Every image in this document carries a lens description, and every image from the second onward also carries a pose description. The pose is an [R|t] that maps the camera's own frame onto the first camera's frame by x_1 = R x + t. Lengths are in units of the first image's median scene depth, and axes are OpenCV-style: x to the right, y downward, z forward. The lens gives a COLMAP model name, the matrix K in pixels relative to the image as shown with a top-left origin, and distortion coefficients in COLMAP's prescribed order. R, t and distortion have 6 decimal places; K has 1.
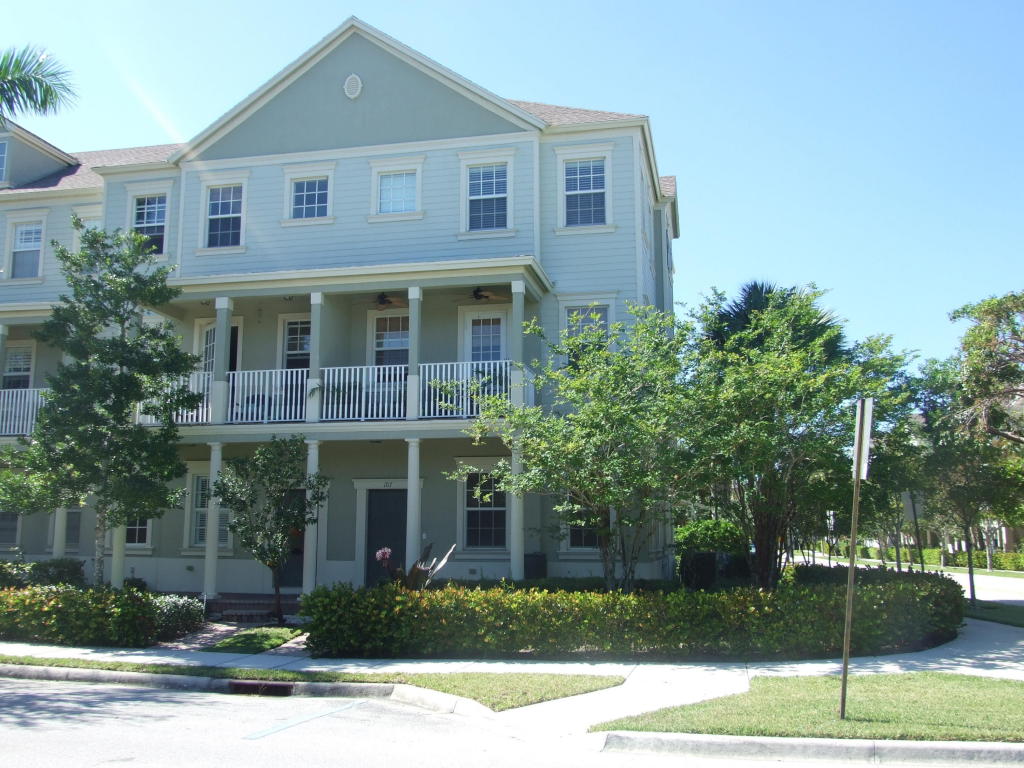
lens RADIAL K [[976.4, 0, 500.3], [0, 976.4, 362.1], [0, 0, 1]] dist [-0.014975, 0.016349]
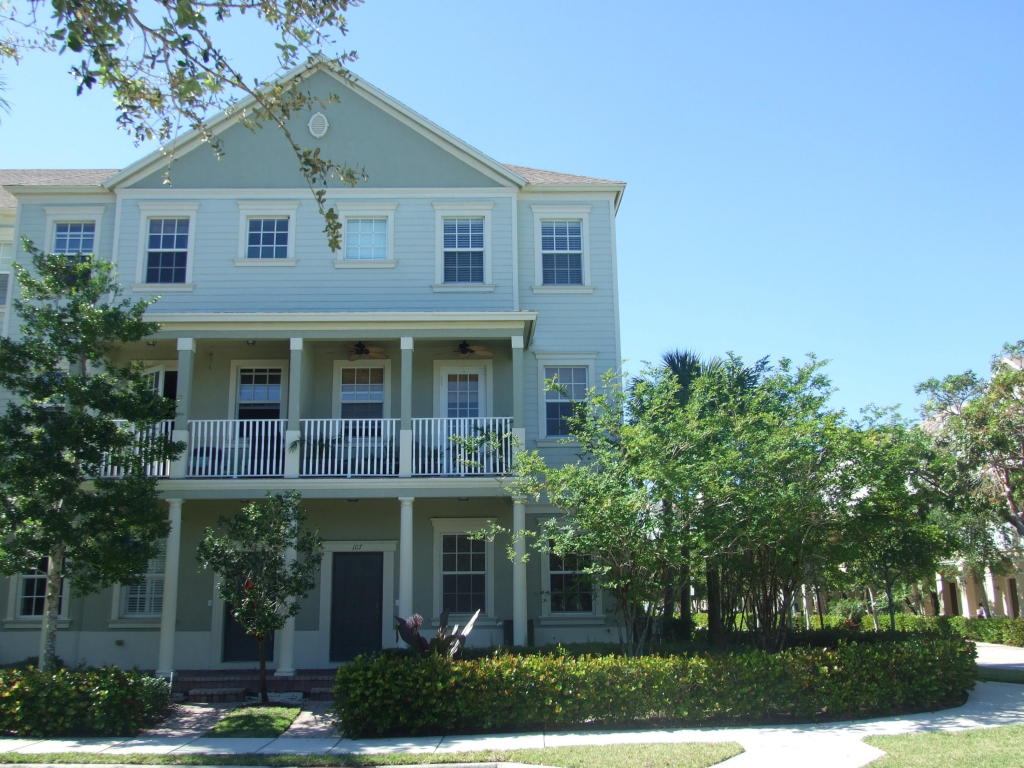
lens RADIAL K [[976.4, 0, 500.3], [0, 976.4, 362.1], [0, 0, 1]] dist [-0.014975, 0.016349]
pose [[0.971196, 0.045318, 0.233932, -0.204110], [-0.029415, 0.997041, -0.071026, 0.011307], [-0.236459, 0.062099, 0.969655, 0.051243]]
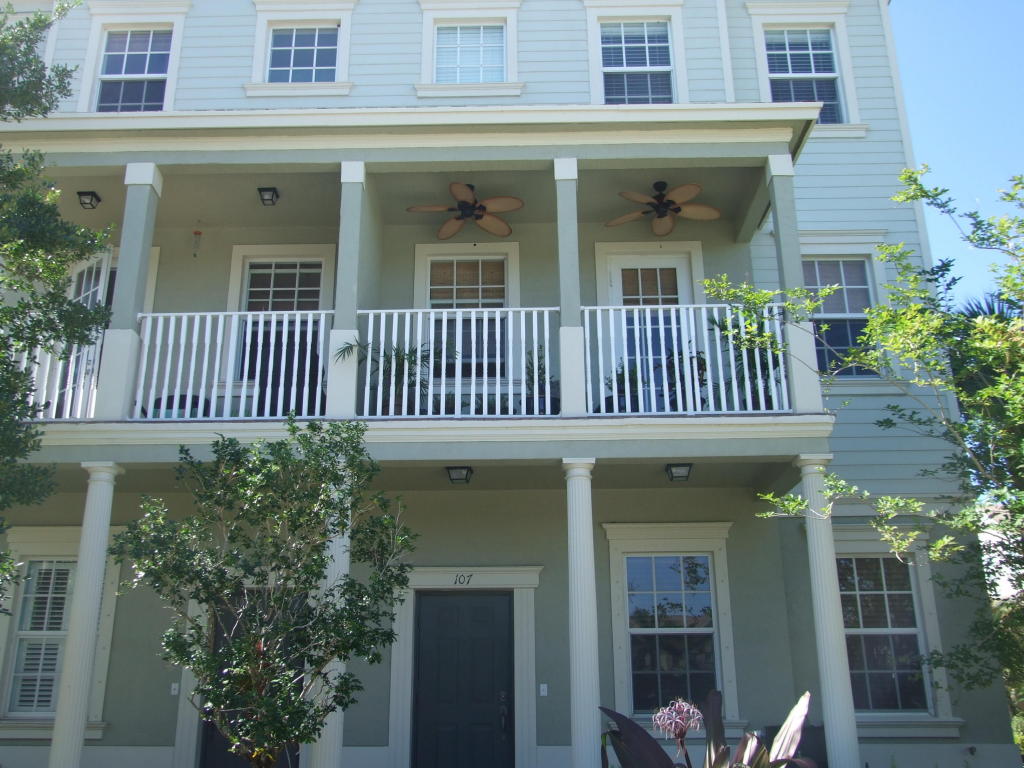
lens RADIAL K [[976.4, 0, 500.3], [0, 976.4, 362.1], [0, 0, 1]] dist [-0.014975, 0.016349]
pose [[0.979219, 0.063901, 0.192473, -0.192303], [-0.028770, 0.983234, -0.180064, 0.104529], [-0.200752, 0.170784, 0.964640, 0.505770]]
